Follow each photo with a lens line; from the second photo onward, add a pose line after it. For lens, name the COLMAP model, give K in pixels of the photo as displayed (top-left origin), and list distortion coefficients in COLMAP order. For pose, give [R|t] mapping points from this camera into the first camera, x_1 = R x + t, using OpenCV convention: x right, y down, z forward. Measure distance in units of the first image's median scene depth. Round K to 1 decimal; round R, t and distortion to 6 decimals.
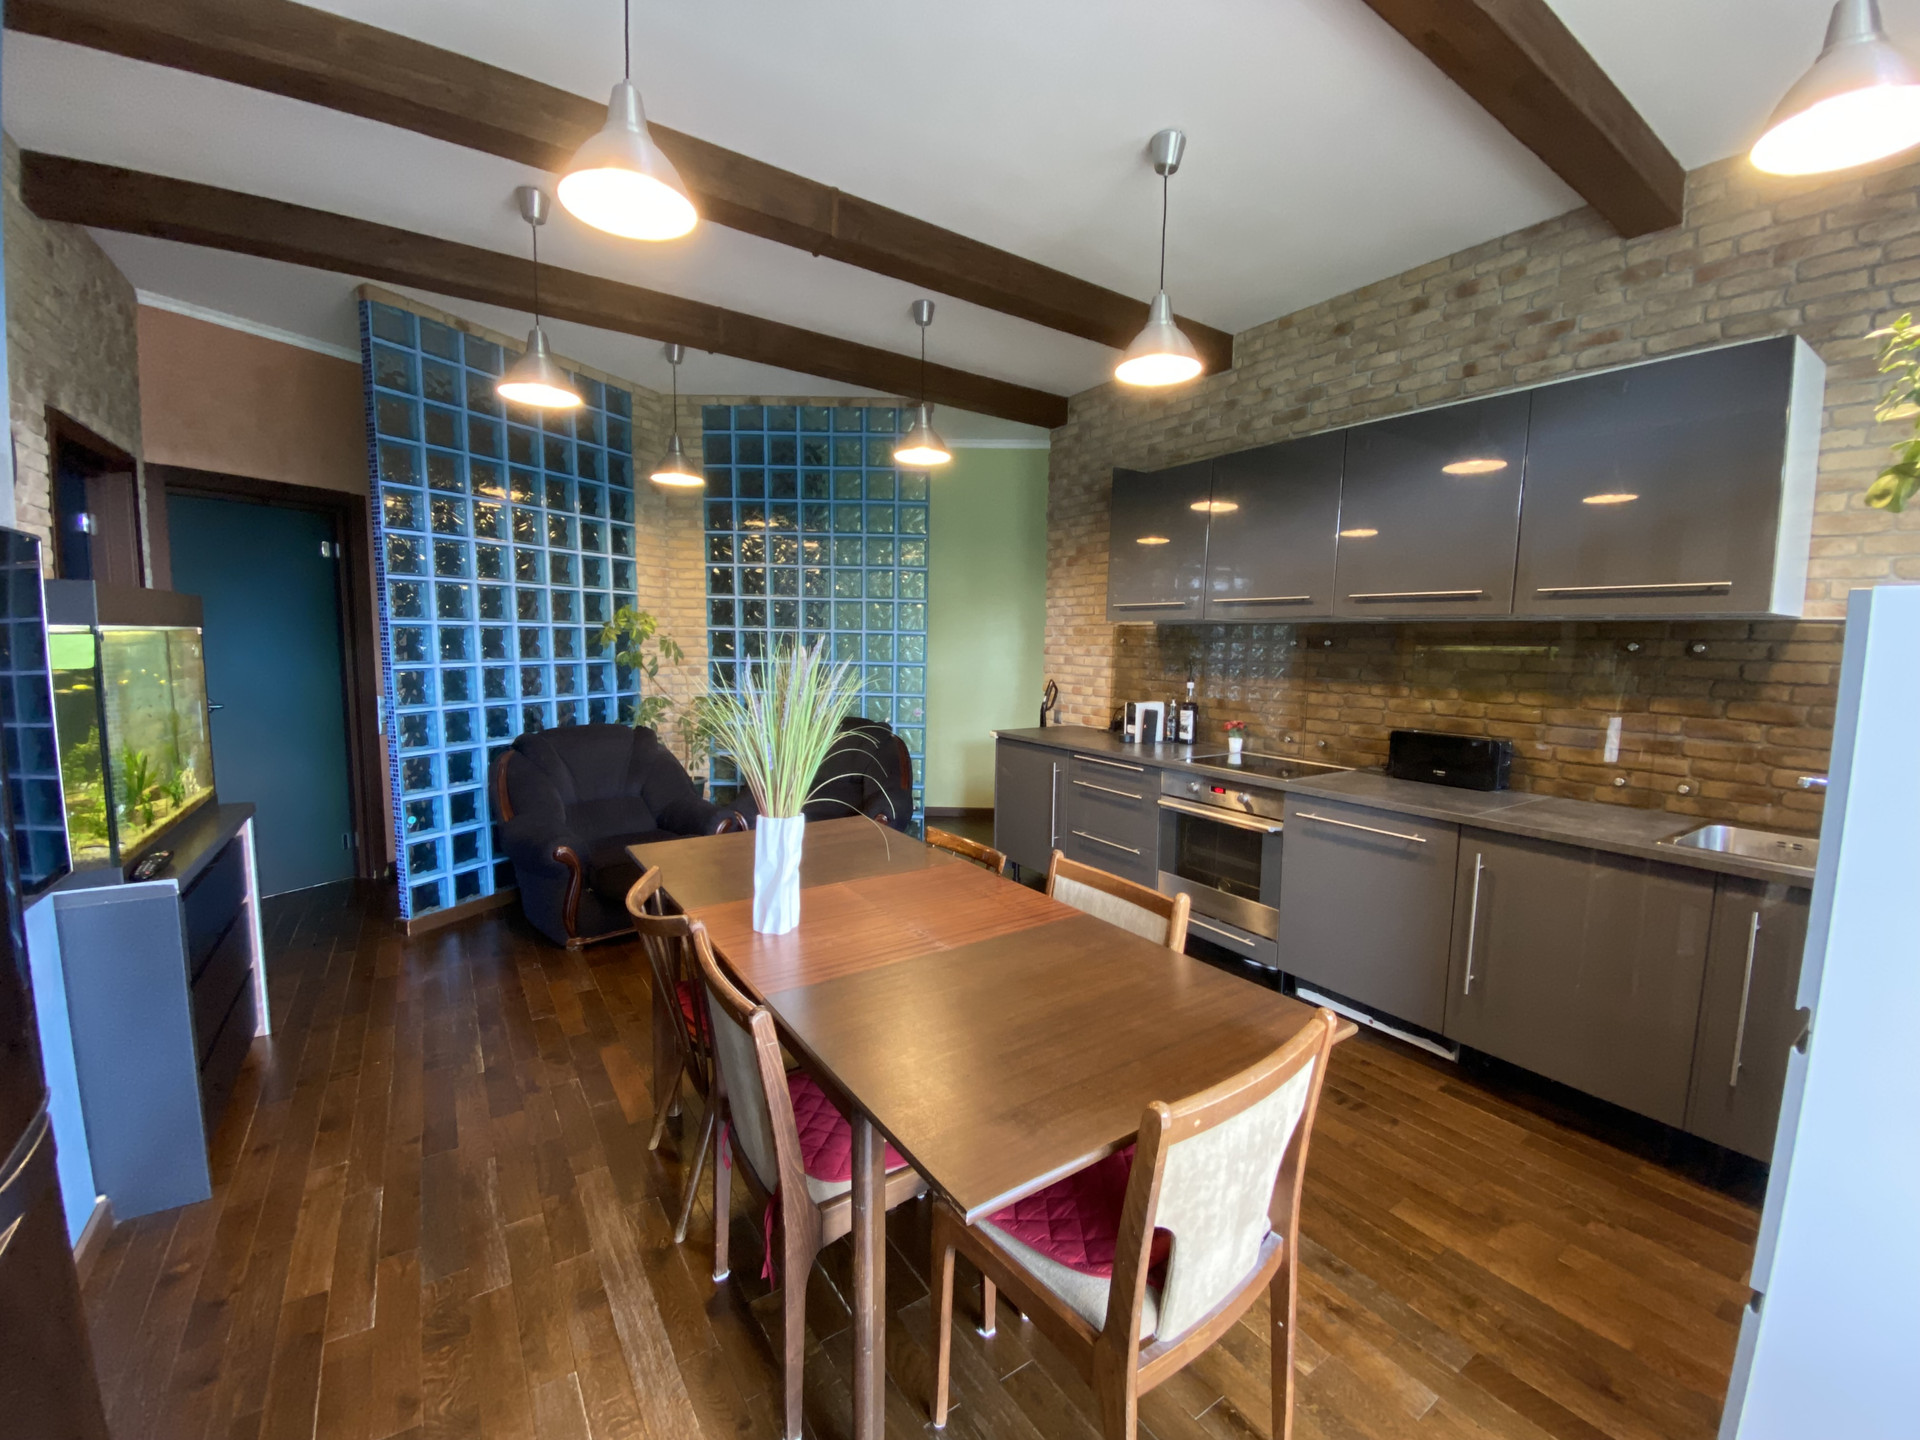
lens RADIAL K [[787.1, 0, 944.3], [0, 787.1, 721.0], [0, 0, 1]] dist [0.013595, -0.015697]
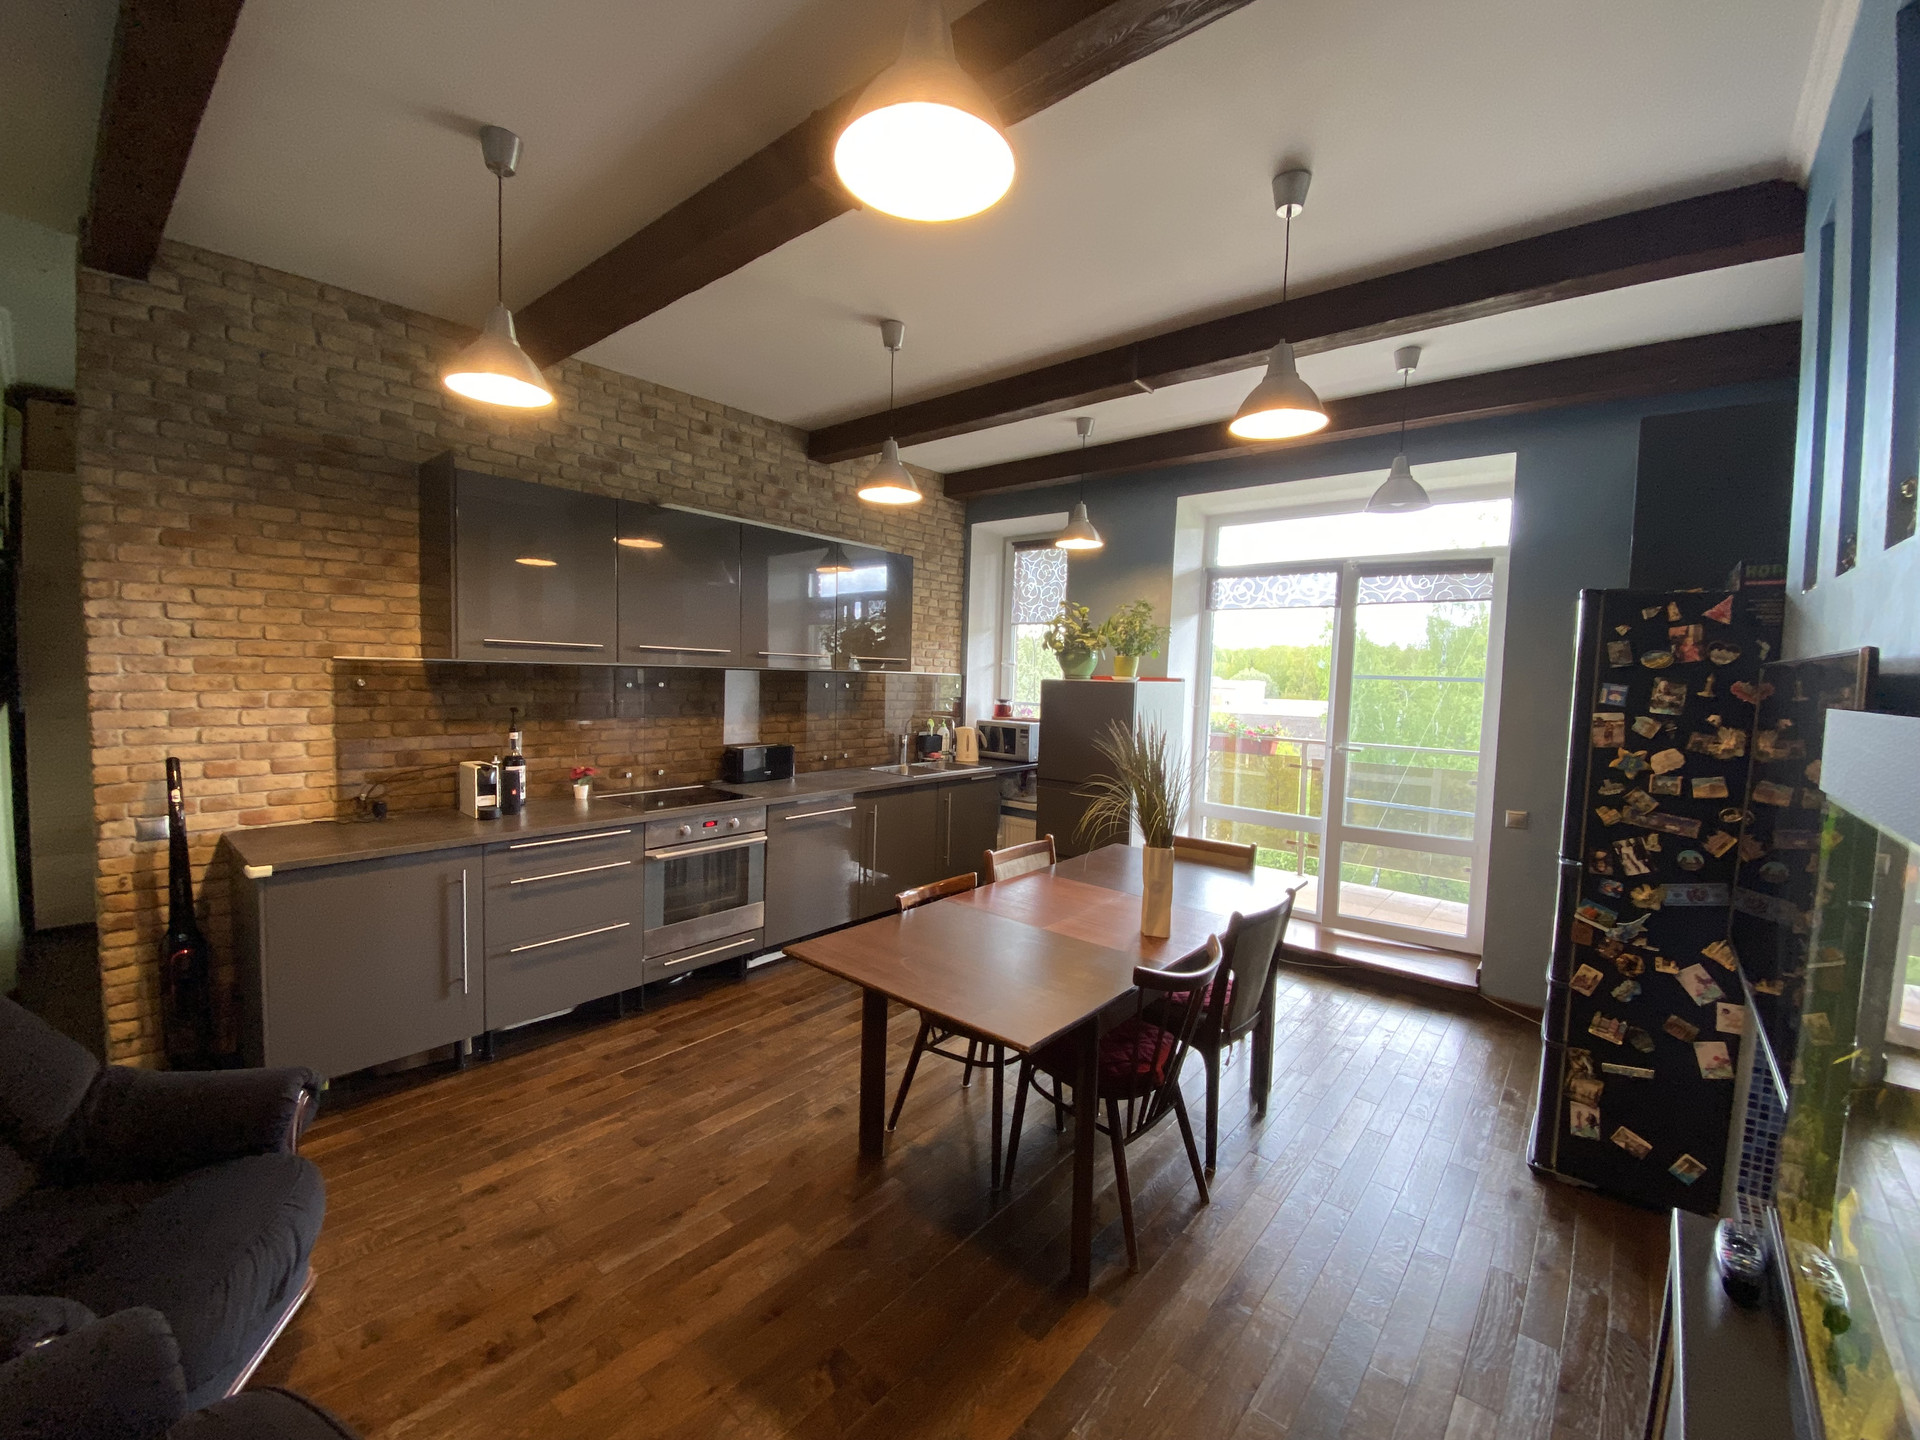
lens RADIAL K [[787.1, 0, 944.3], [0, 787.1, 721.0], [0, 0, 1]] dist [0.013595, -0.015697]
pose [[-0.280153, -0.082369, 0.956415, -0.494885], [0.069194, 0.991988, 0.105701, -0.093819], [-0.957458, 0.095791, -0.272208, 0.623179]]
